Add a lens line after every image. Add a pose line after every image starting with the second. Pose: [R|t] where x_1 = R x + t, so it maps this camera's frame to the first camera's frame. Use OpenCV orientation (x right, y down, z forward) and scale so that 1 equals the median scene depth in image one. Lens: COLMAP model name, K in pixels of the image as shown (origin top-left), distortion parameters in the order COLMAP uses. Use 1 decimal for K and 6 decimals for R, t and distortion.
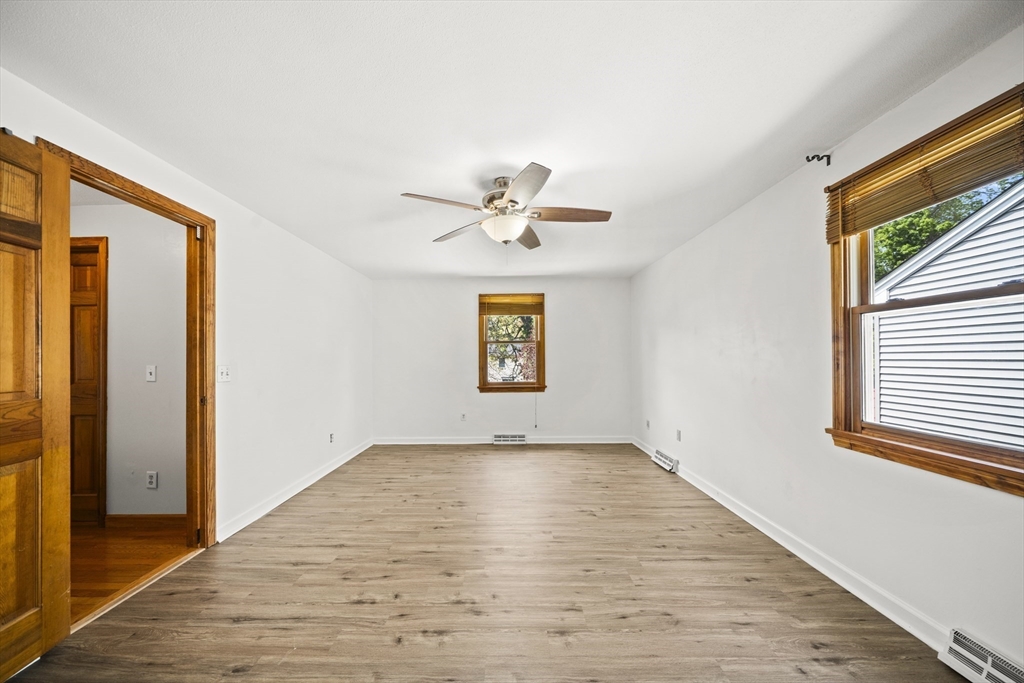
lens RADIAL K [[361.3, 0, 494.7], [0, 361.3, 352.2], [0, 0, 1]] dist [-0.006491, 0.000008]
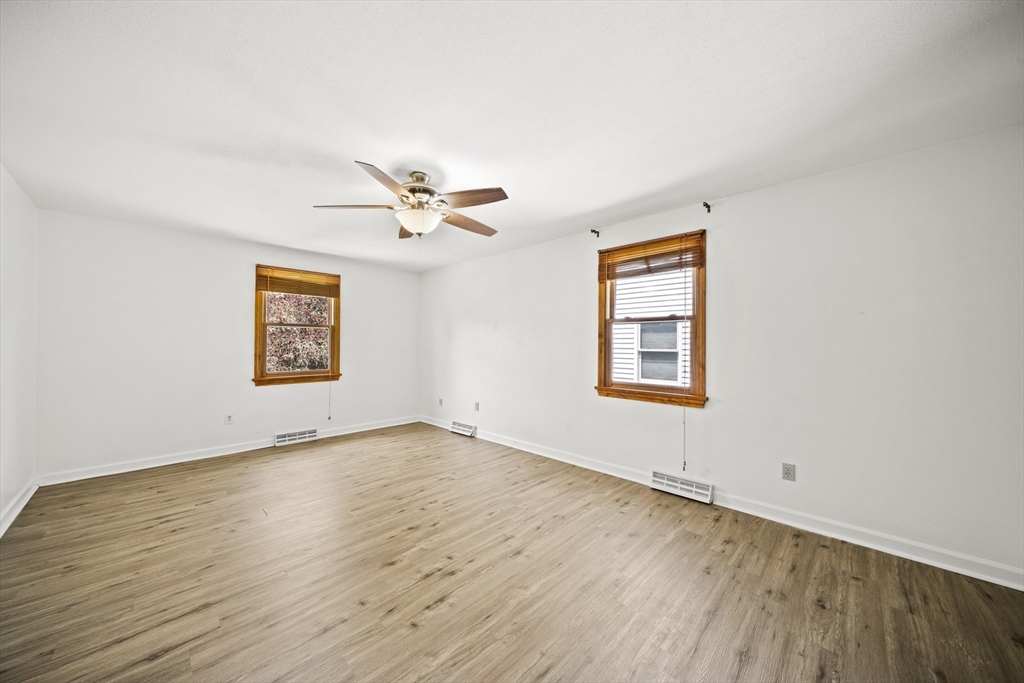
lens RADIAL K [[361.3, 0, 508.6], [0, 361.3, 339.7], [0, 0, 1]] dist [-0.006491, 0.000008]
pose [[0.681483, 0.020332, 0.731551, -0.574746], [-0.021574, 0.999738, -0.007688, 0.004900], [-0.731516, -0.010543, 0.681743, 0.090914]]
